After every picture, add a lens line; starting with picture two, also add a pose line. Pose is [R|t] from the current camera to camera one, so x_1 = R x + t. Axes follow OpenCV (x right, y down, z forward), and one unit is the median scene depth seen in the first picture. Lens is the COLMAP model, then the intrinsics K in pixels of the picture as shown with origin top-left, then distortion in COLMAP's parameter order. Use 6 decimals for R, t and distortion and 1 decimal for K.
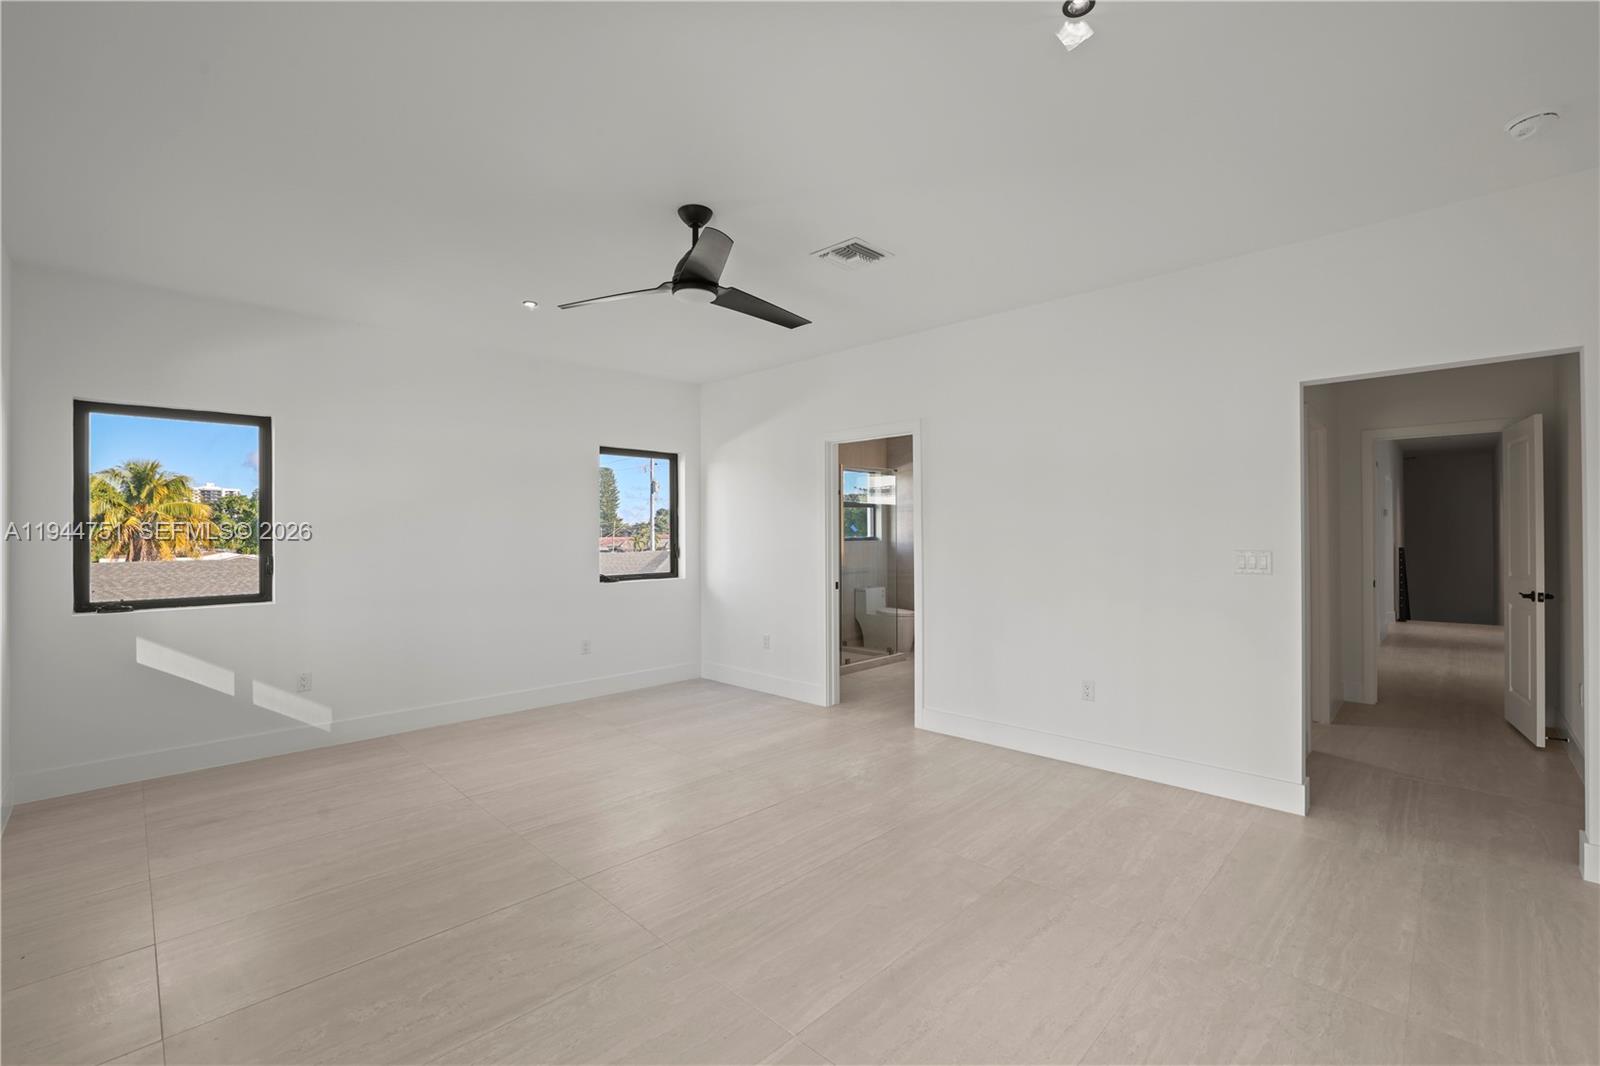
lens RADIAL K [[692.1, 0, 804.0], [0, 692.1, 536.7], [0, 0, 1]] dist [-0.049693, 0.017483]
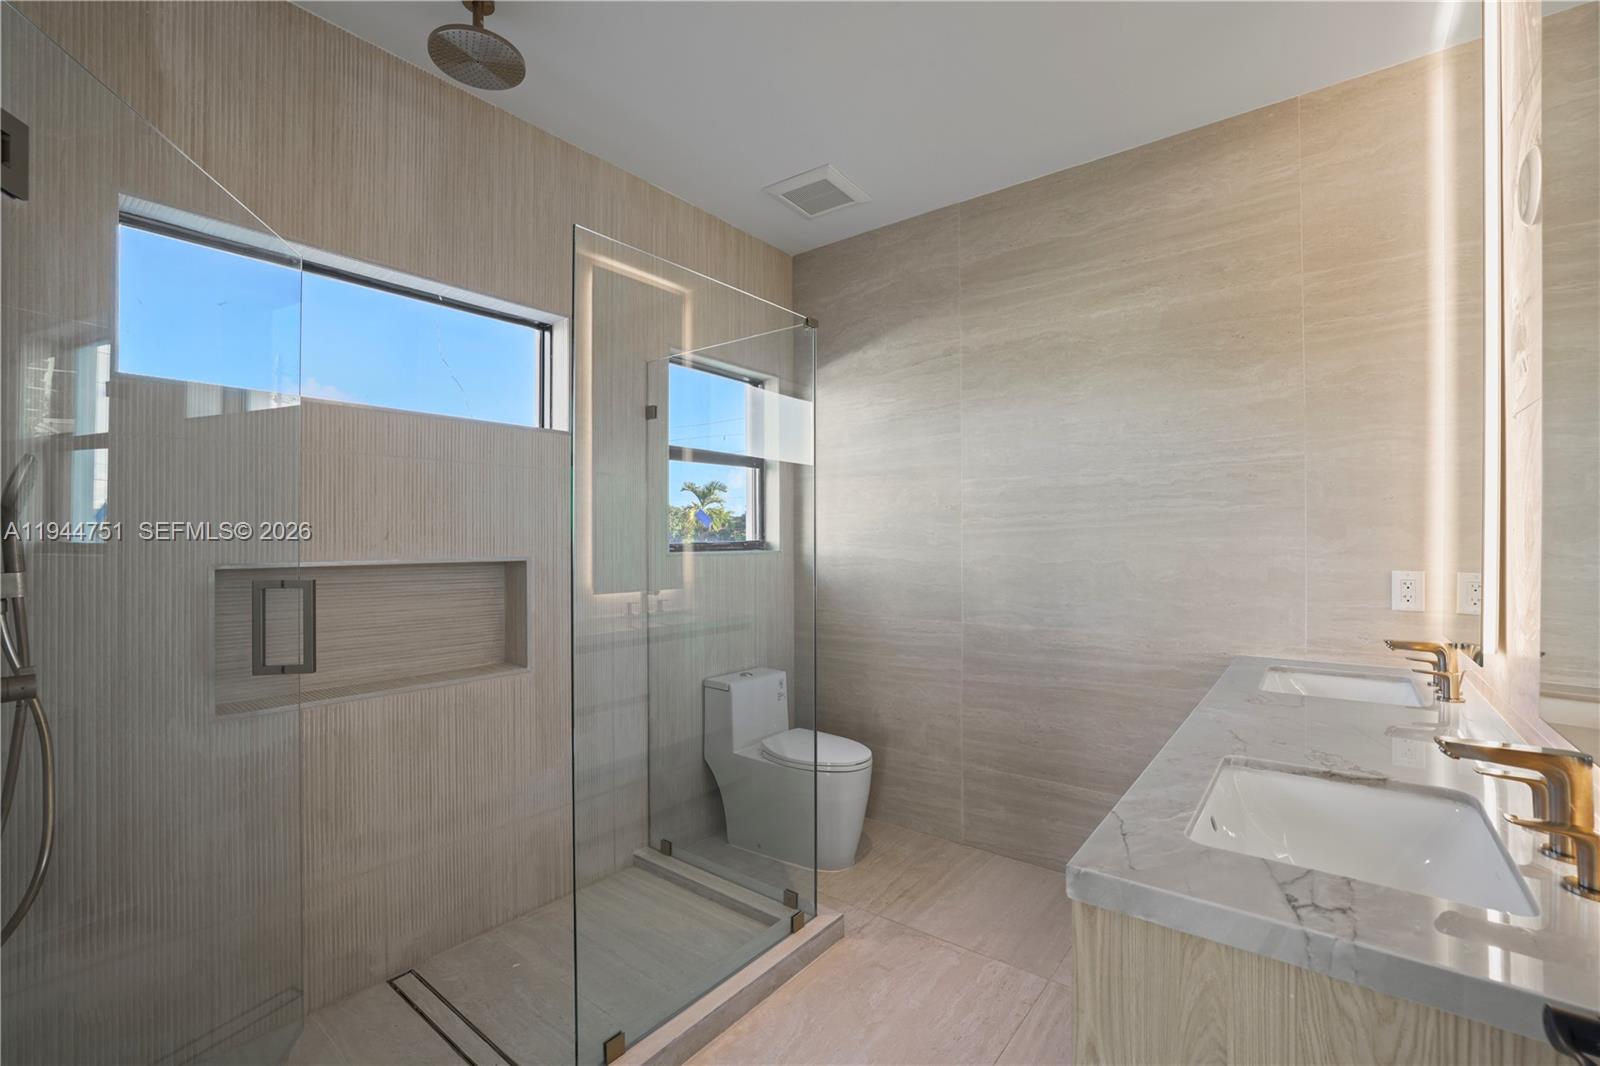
lens RADIAL K [[692.1, 0, 804.0], [0, 692.1, 536.7], [0, 0, 1]] dist [-0.049693, 0.017483]
pose [[0.993349, 0.007057, 0.114929, 0.081251], [-0.006543, 0.999967, -0.004843, -0.000288], [-0.114959, 0.004059, 0.993362, 0.607720]]
